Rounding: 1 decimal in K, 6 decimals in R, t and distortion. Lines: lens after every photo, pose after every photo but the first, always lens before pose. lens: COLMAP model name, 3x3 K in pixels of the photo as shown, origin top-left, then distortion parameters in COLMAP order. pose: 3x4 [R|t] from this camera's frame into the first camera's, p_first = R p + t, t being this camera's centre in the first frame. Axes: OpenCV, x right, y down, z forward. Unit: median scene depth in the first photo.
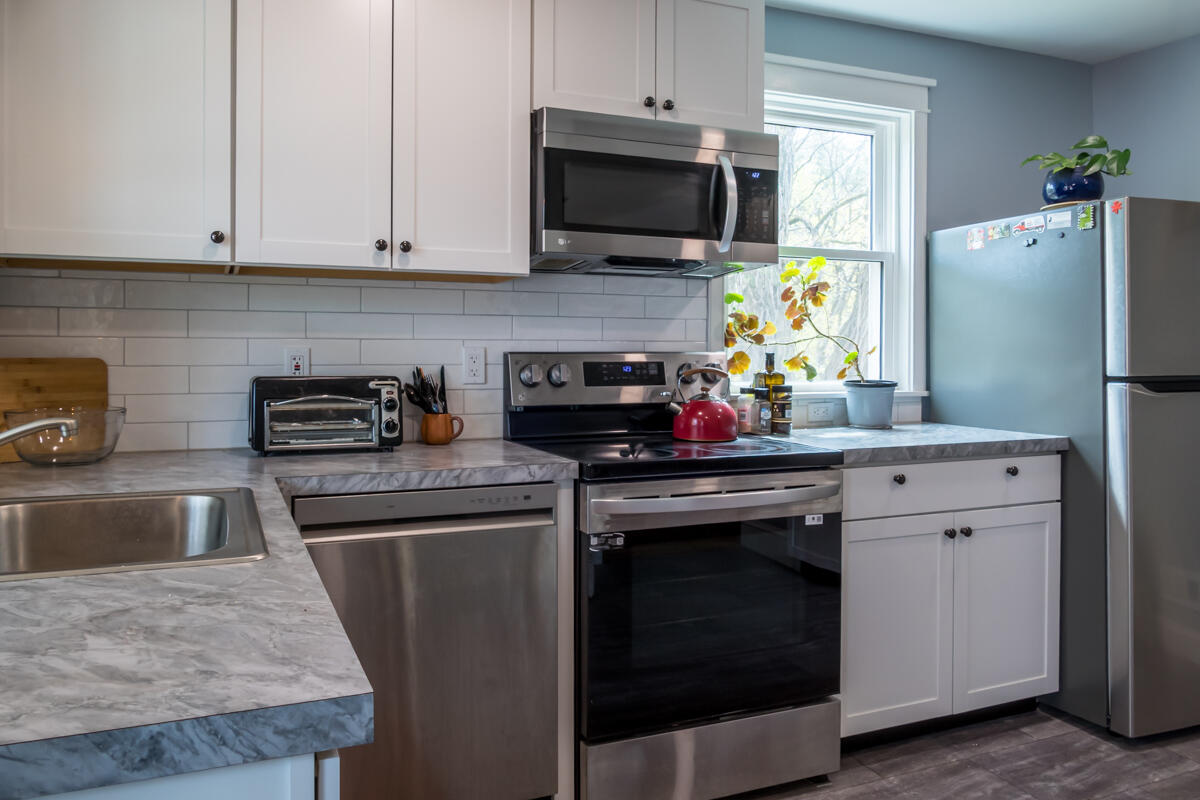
lens RADIAL K [[863.2, 0, 595.3], [0, 863.2, 359.6], [0, 0, 1]] dist [-0.009078, 0.001039]
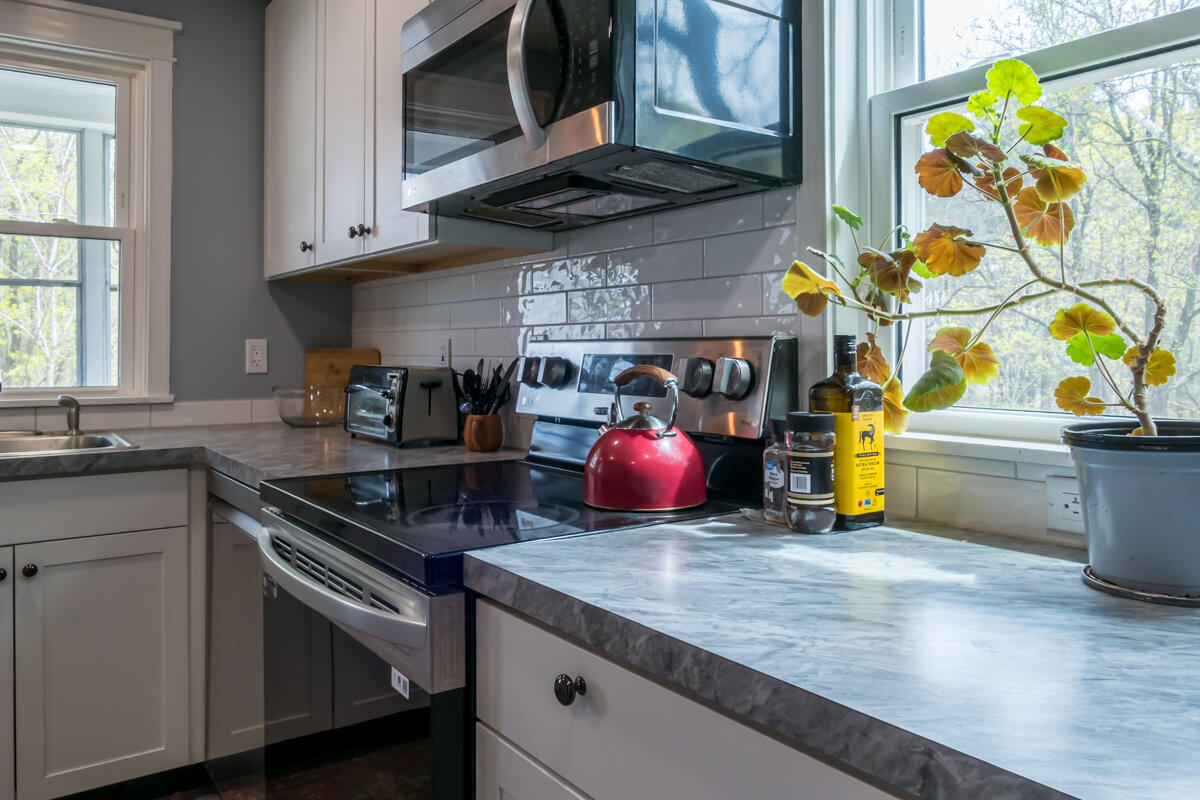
lens RADIAL K [[903.3, 0, 599.1], [0, 903.3, 346.6], [0, 0, 1]] dist [-0.006052, -0.001409]
pose [[0.211880, -0.006180, -0.977276, 0.667382], [-0.010085, 0.999913, -0.008510, 0.002451], [0.977244, 0.011659, 0.211799, 0.870577]]
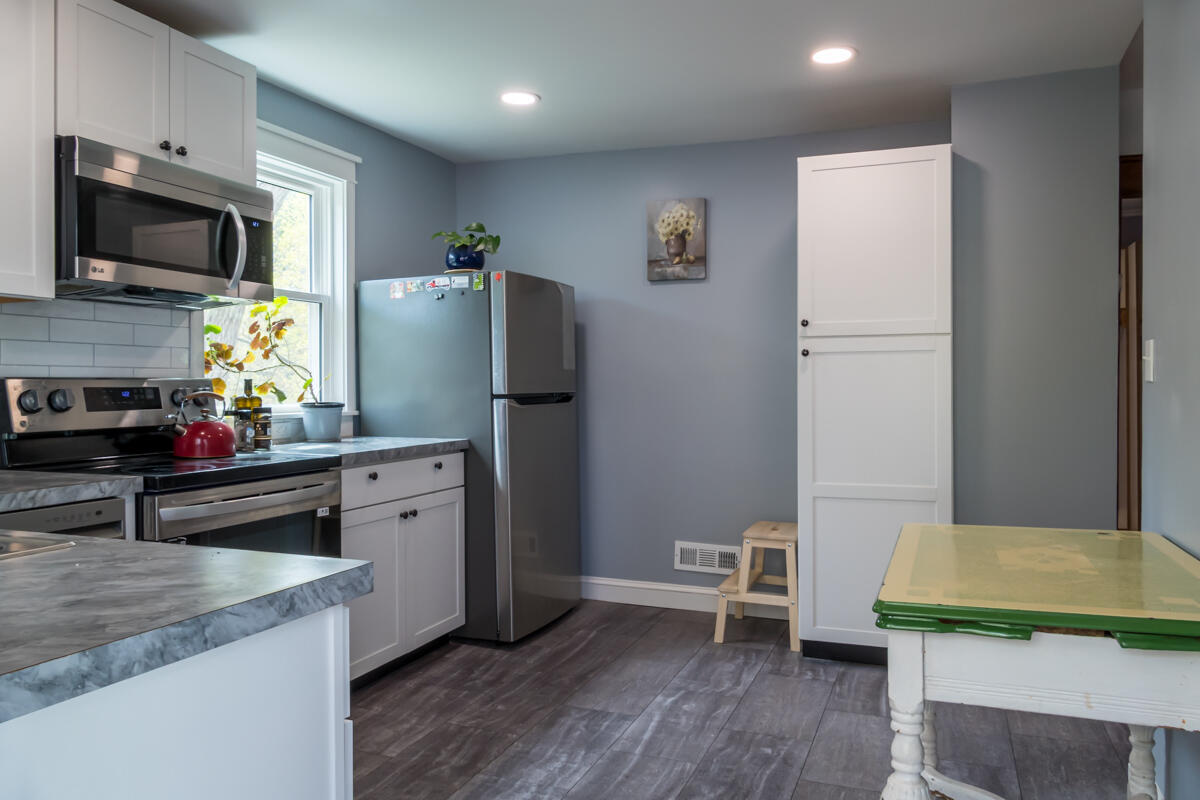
lens RADIAL K [[884.6, 0, 600.0], [0, 884.6, 400.0], [0, 0, 1]] dist [-0.006638, -0.000341]
pose [[0.696634, -0.017721, 0.717208, -0.329973], [0.014589, 0.999838, 0.010534, 0.015237], [-0.717278, 0.003125, 0.696780, -0.148548]]
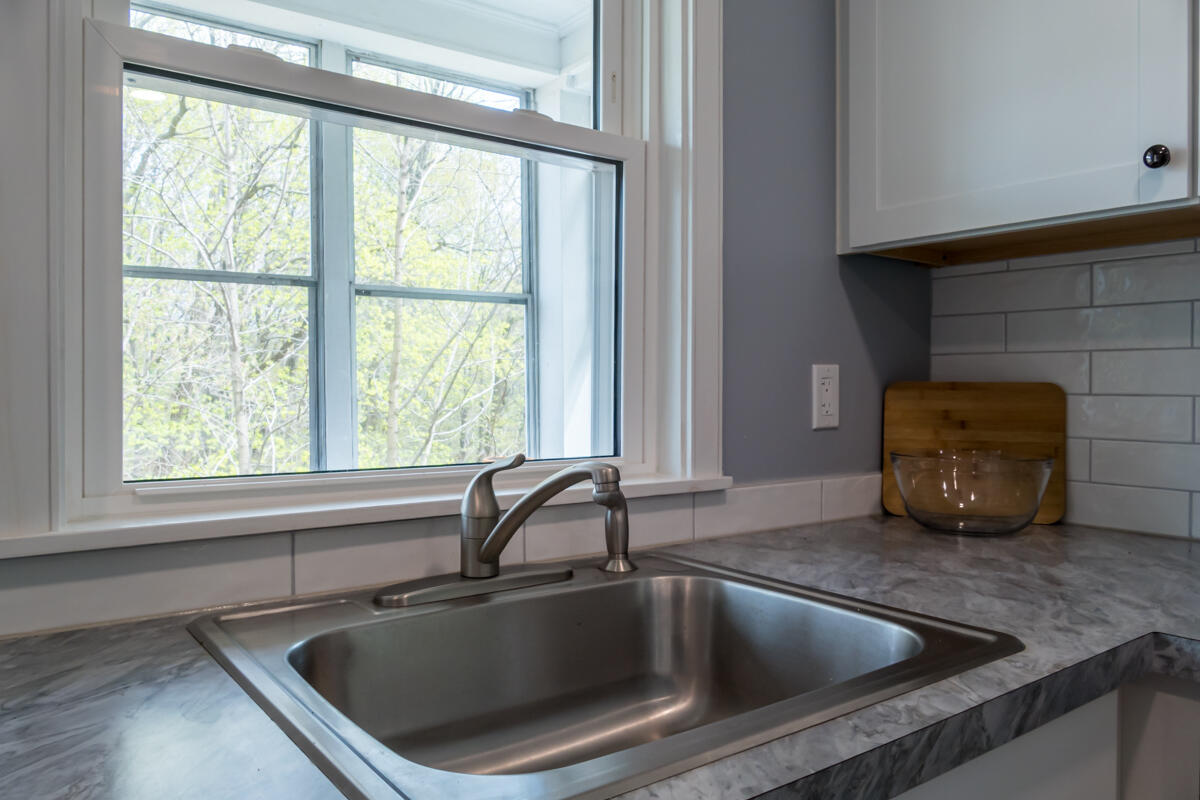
lens RADIAL K [[884.6, 0, 600.0], [0, 884.6, 400.0], [0, 0, 1]] dist [-0.006638, -0.000341]
pose [[0.243129, 0.015296, -0.969873, 0.012002], [-0.010701, 0.999857, 0.013086, 0.005477], [0.969935, 0.007197, 0.243258, 0.404076]]
